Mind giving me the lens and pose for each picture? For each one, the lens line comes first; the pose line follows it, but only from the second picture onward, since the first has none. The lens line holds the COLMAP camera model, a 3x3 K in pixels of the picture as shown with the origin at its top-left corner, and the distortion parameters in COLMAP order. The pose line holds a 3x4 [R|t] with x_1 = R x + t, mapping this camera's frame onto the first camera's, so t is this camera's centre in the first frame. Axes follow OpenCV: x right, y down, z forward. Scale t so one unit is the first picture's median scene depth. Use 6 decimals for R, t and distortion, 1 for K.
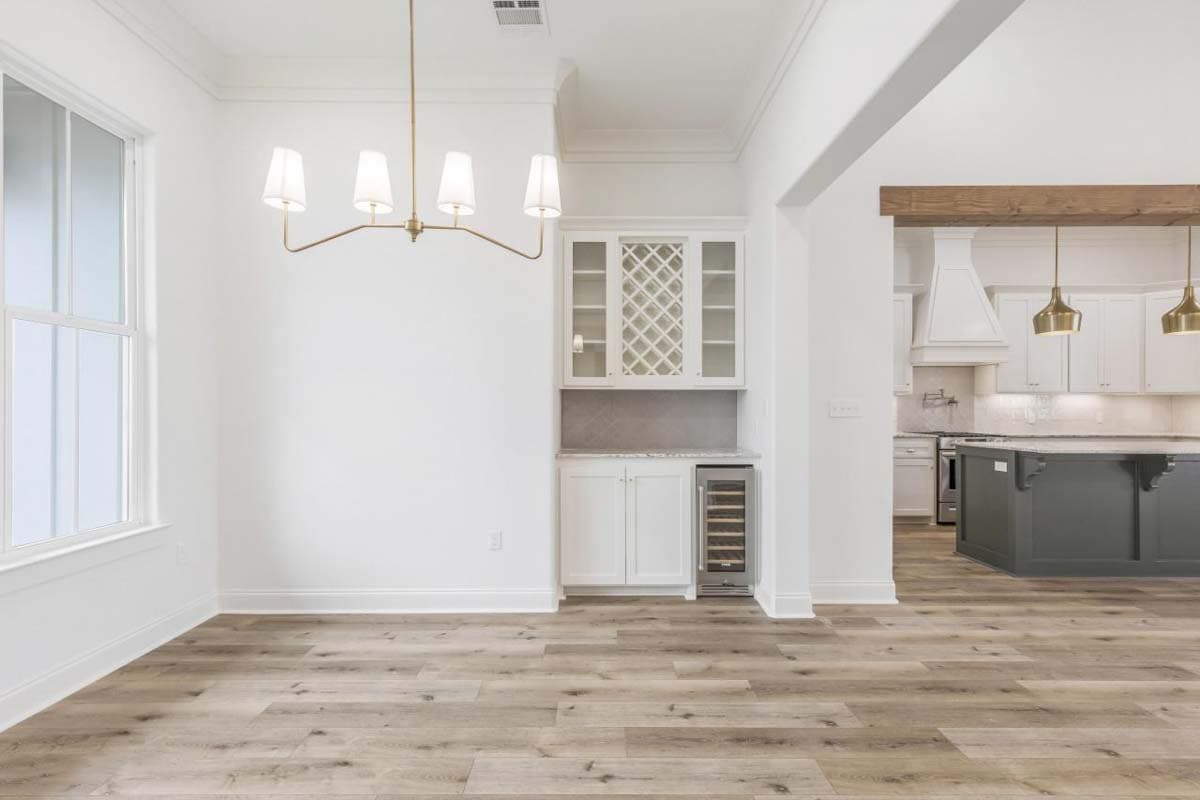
lens RADIAL K [[527.1, 0, 591.4], [0, 527.1, 407.2], [0, 0, 1]] dist [-0.001952, 0.001489]
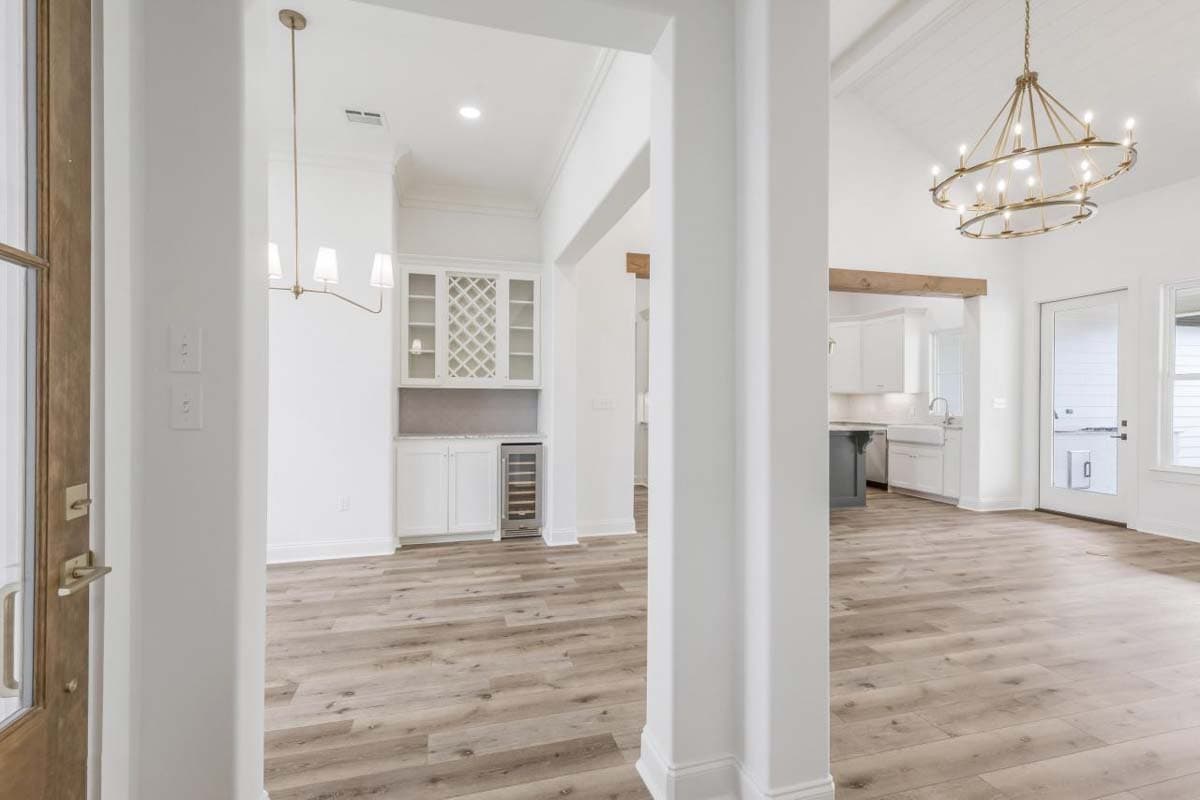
lens RADIAL K [[542.1, 0, 594.8], [0, 542.1, 399.0], [0, 0, 1]] dist [-0.001027, 0.002452]
pose [[0.962406, 0.002621, 0.271603, 0.043434], [-0.001149, 0.999984, -0.005576, 0.000878], [-0.271613, 0.005055, 0.962393, -0.394512]]
